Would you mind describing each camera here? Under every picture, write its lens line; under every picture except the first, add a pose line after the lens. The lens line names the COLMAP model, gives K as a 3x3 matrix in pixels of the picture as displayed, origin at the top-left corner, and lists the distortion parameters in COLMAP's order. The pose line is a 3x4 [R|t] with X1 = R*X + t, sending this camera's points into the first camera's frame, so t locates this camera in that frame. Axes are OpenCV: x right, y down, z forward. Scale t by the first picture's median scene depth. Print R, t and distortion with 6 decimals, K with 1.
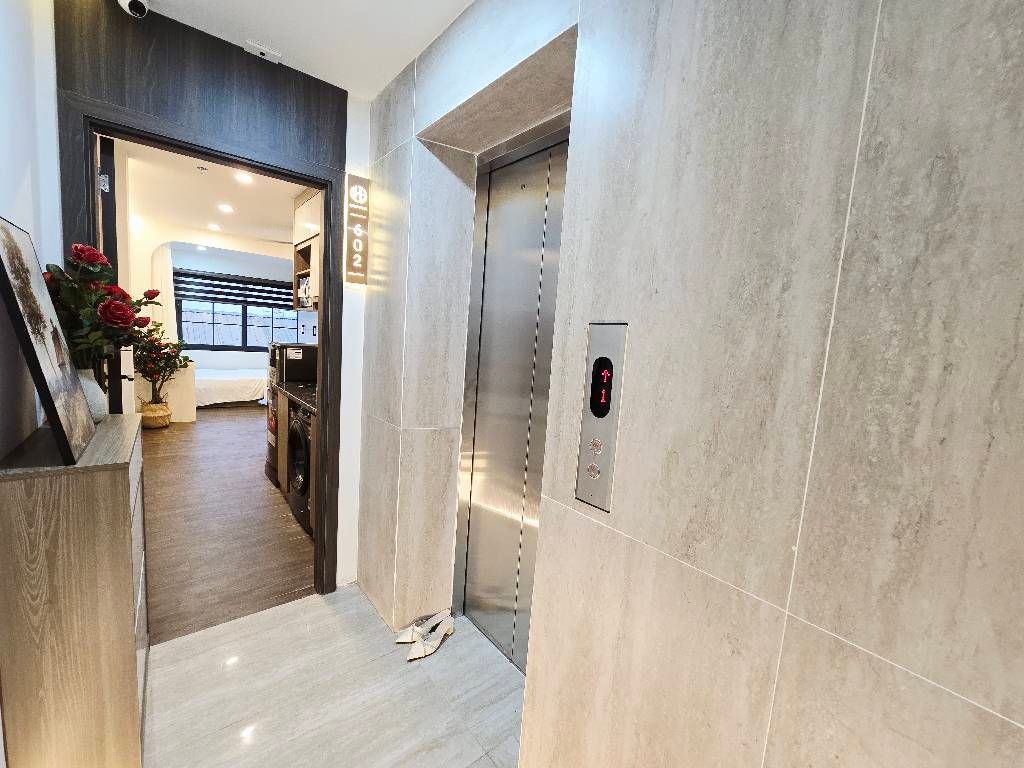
lens RADIAL K [[417.2, 0, 516.2], [0, 417.2, 384.1], [0, 0, 1]] dist [-0.001312, -0.000244]
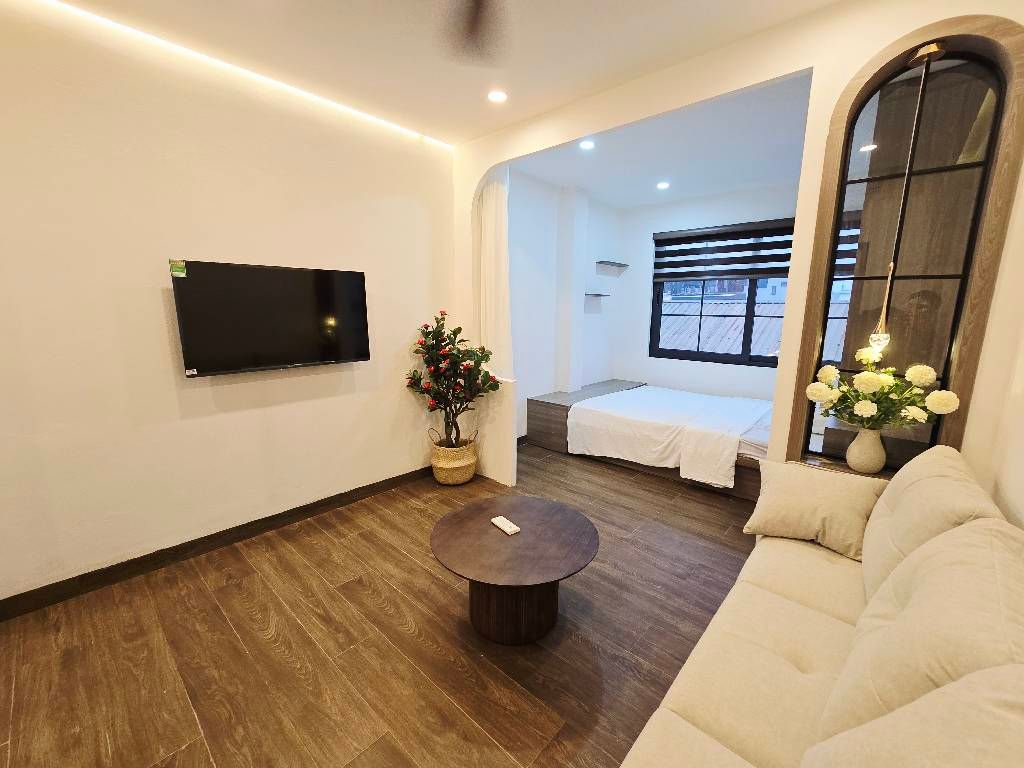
lens RADIAL K [[417.2, 0, 519.3], [0, 417.2, 384.3], [0, 0, 1]] dist [-0.001312, -0.000244]
pose [[0.146374, 0.111011, -0.982981, -0.172778], [-0.112484, 0.989106, 0.094953, -0.080487], [0.982813, 0.096671, 0.157267, 0.707198]]
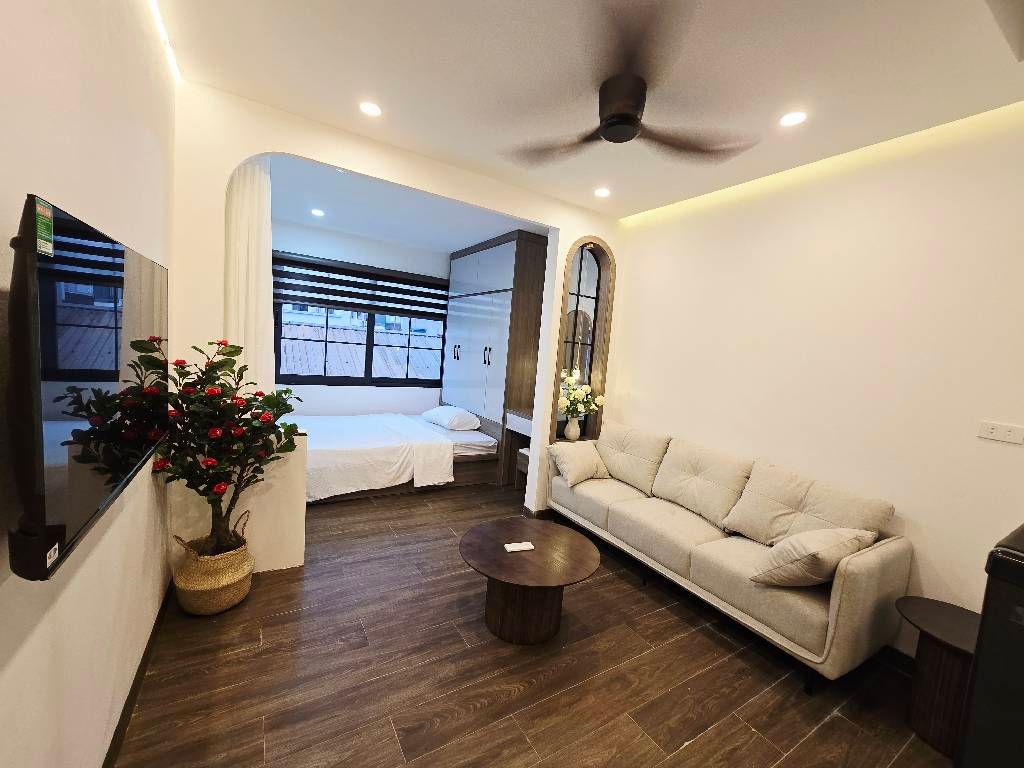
lens RADIAL K [[417.2, 0, 517.1], [0, 417.2, 387.6], [0, 0, 1]] dist [-0.001312, -0.000244]
pose [[0.988508, 0.027835, -0.148587, -0.375064], [-0.032277, 0.999099, -0.027570, -0.073555], [0.147685, 0.032049, 0.988515, 0.456880]]
